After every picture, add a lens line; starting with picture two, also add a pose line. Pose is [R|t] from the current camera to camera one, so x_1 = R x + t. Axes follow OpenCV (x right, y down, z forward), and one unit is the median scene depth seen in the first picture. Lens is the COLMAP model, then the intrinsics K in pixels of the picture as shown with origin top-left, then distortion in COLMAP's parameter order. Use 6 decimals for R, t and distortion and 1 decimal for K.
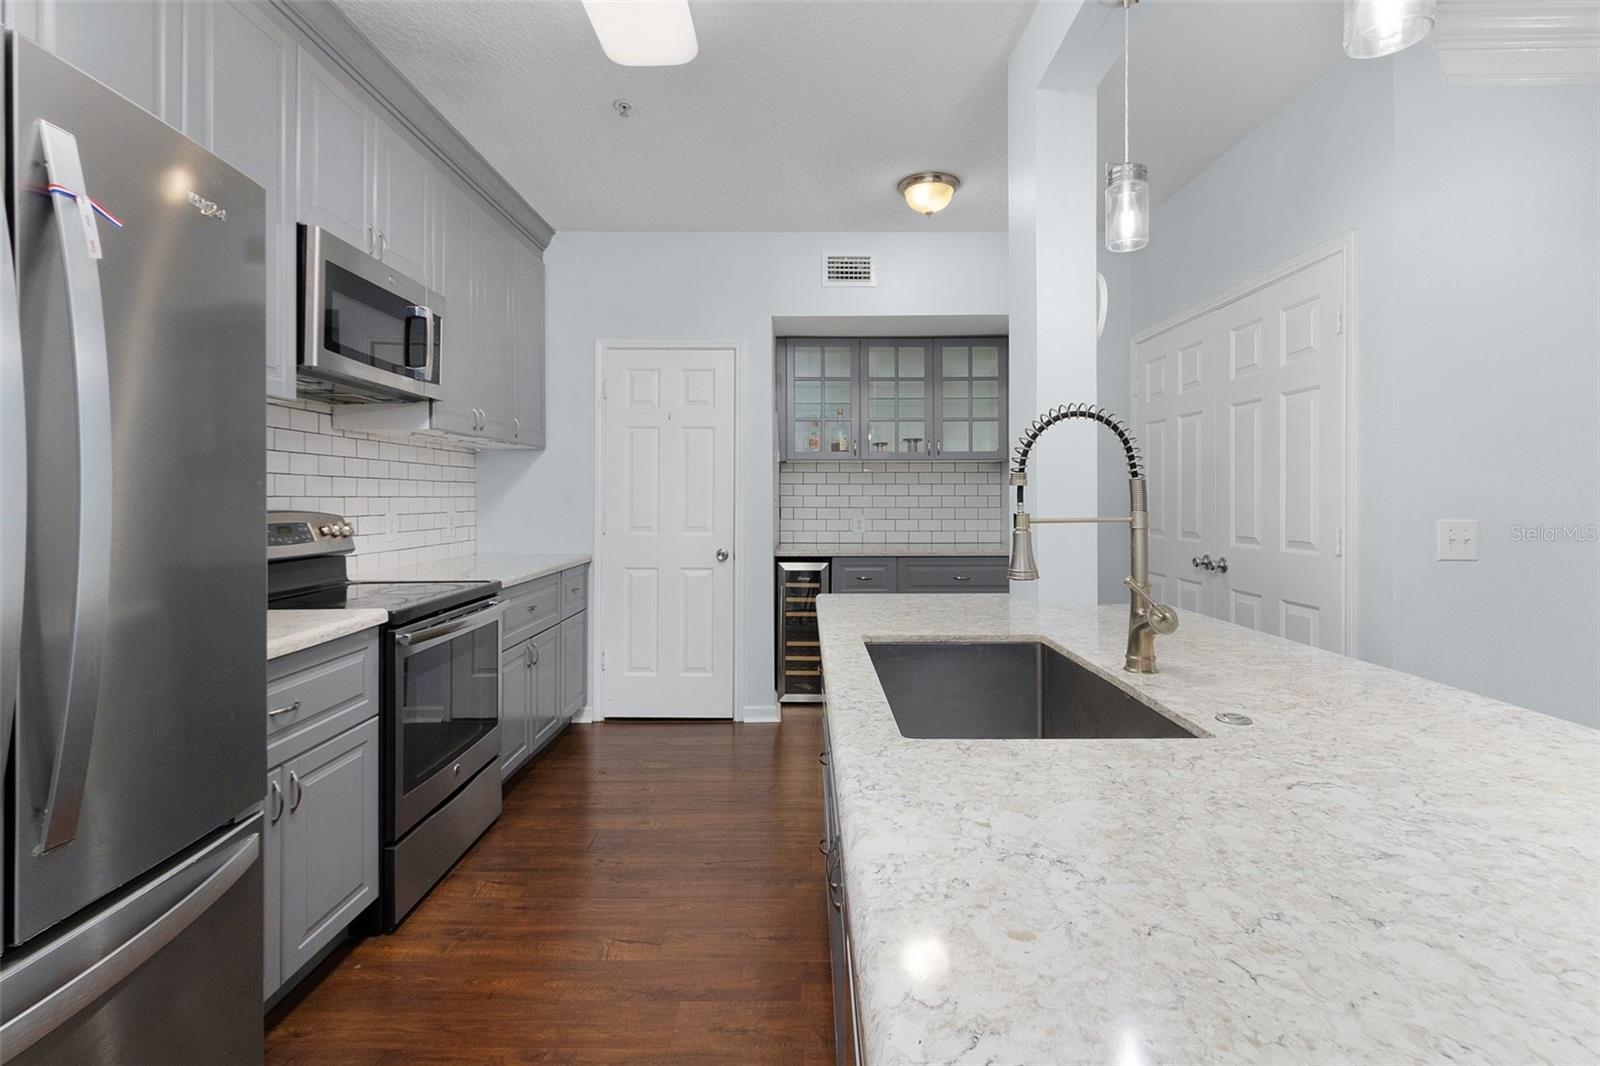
lens RADIAL K [[746.9, 0, 805.0], [0, 746.9, 491.0], [0, 0, 1]] dist [0.005773, -0.000567]
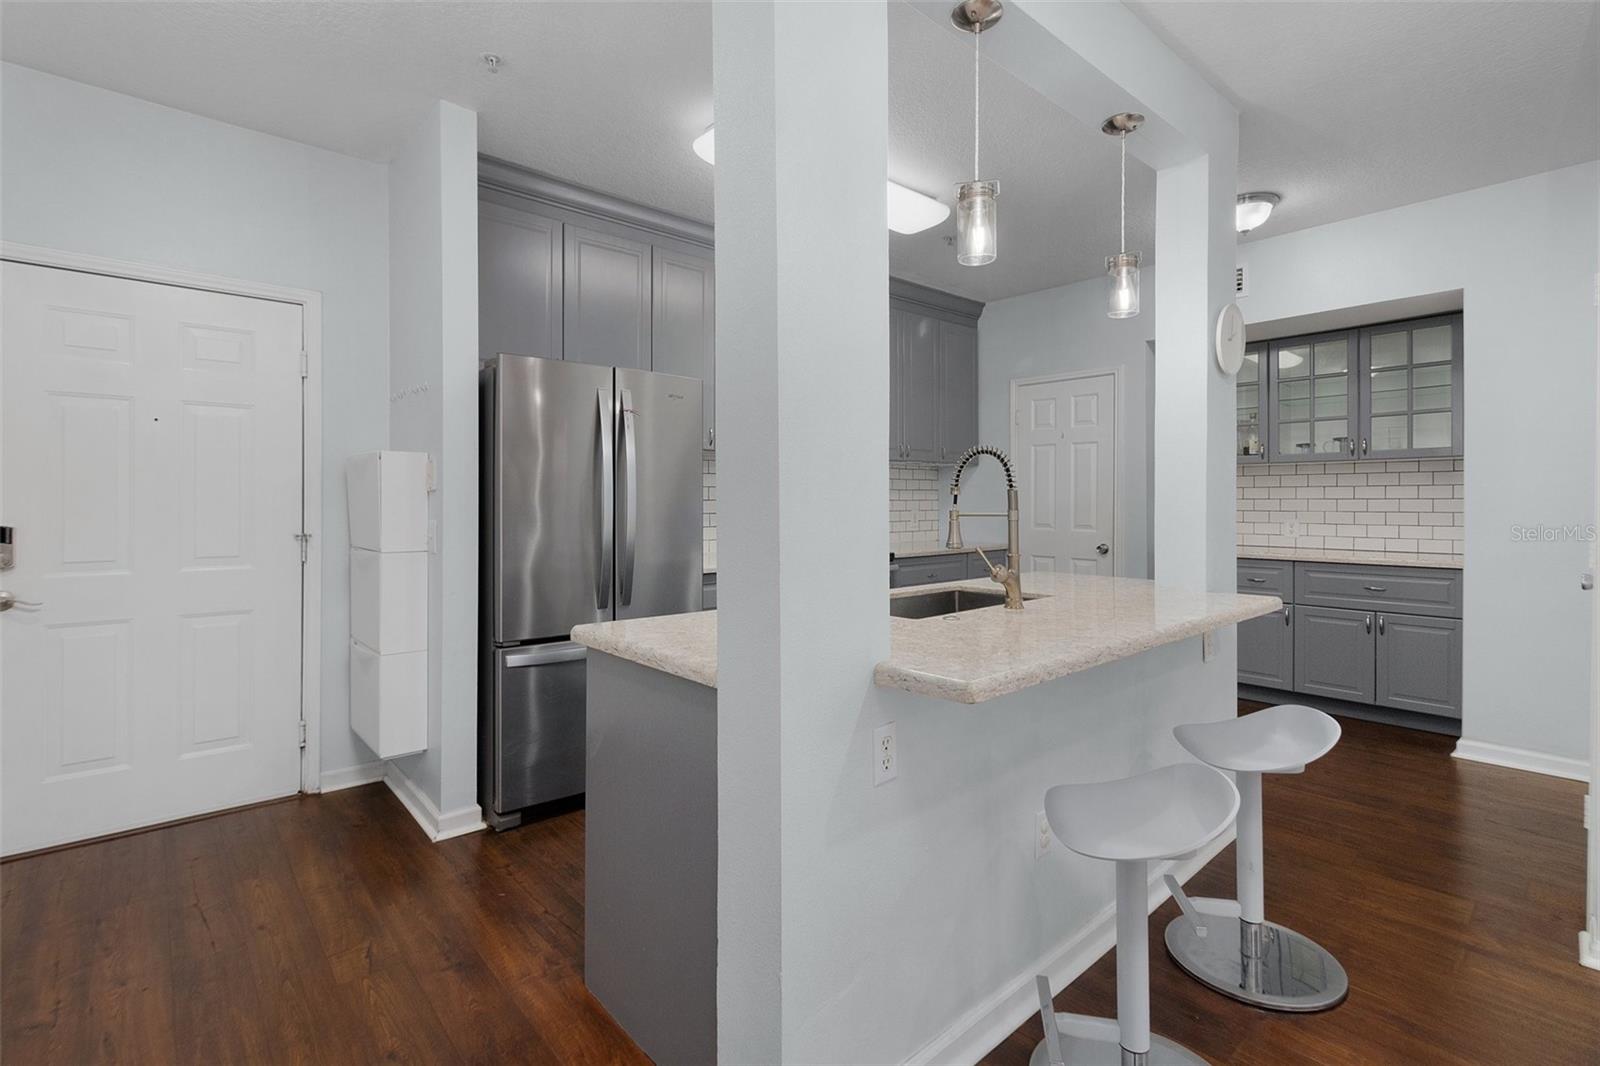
lens RADIAL K [[746.9, 0, 798.6], [0, 746.9, 497.9], [0, 0, 1]] dist [0.005773, -0.000567]
pose [[0.660469, -0.003897, -0.750843, 0.462620], [0.007980, 0.999966, 0.001829, -0.002226], [0.750811, -0.007199, 0.660478, -0.150201]]
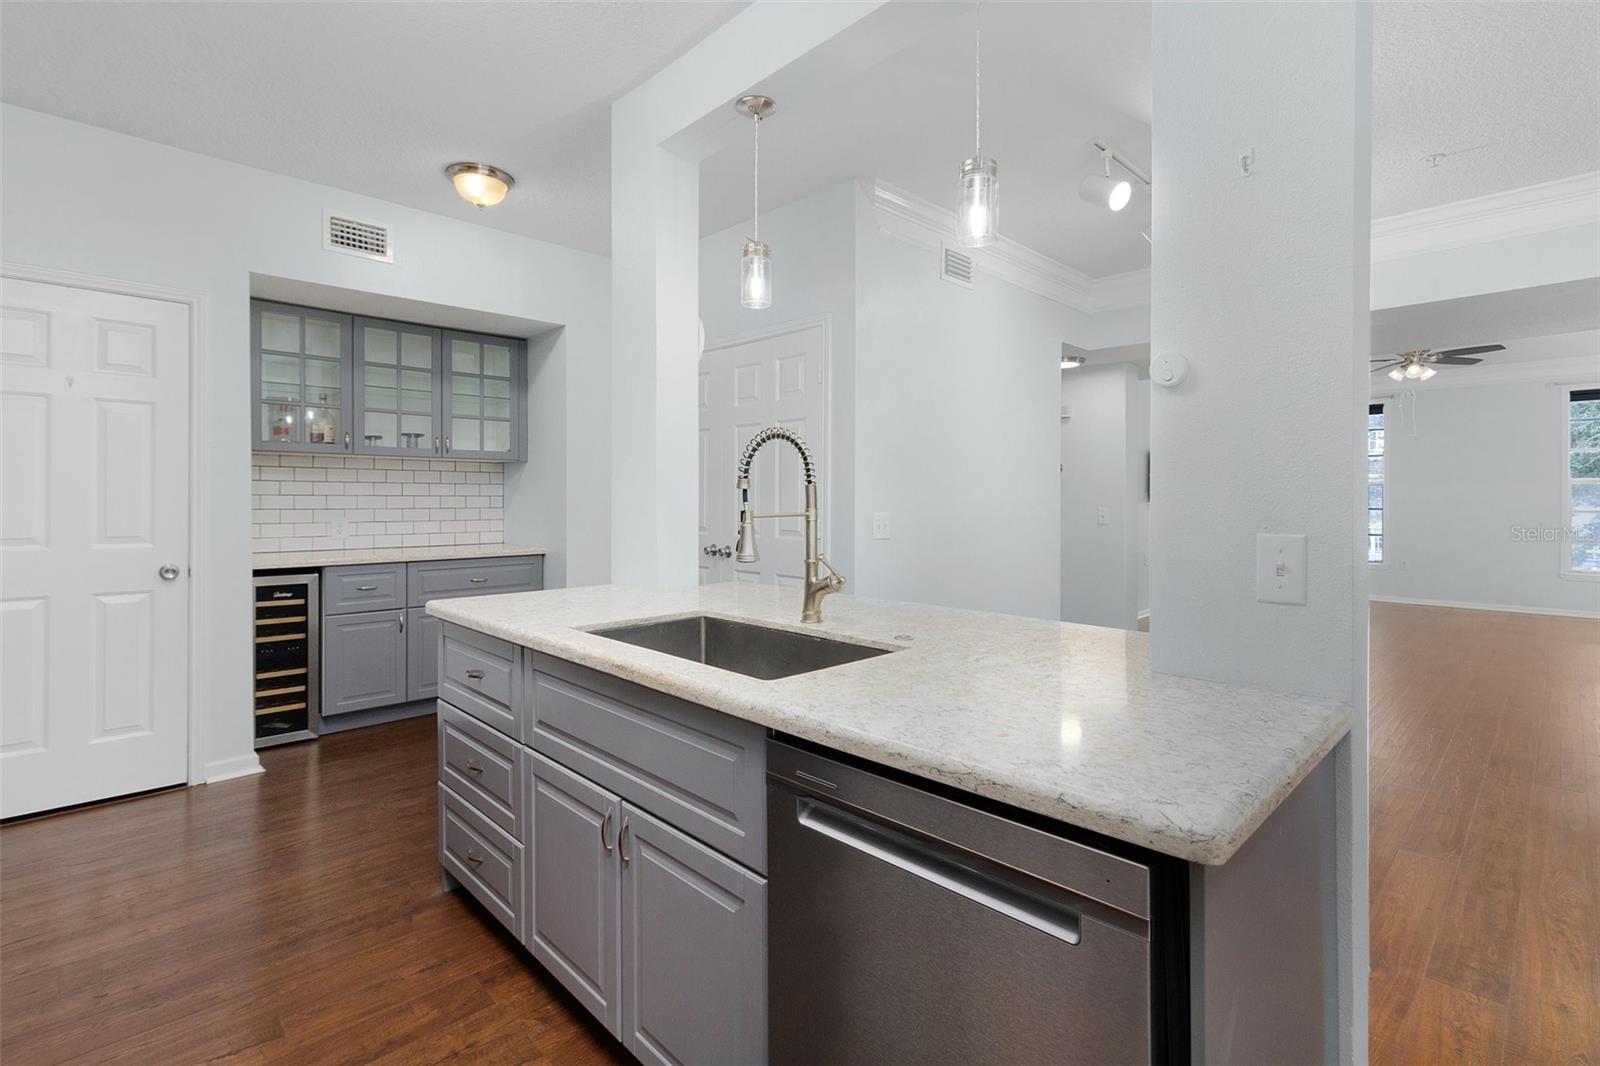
lens RADIAL K [[746.9, 0, 803.7], [0, 746.9, 498.8], [0, 0, 1]] dist [0.005773, -0.000567]
pose [[0.714760, 0.002174, 0.699367, -0.182617], [-0.008960, 0.999942, 0.006049, 0.000339], [-0.699313, -0.010590, 0.714738, 0.004146]]
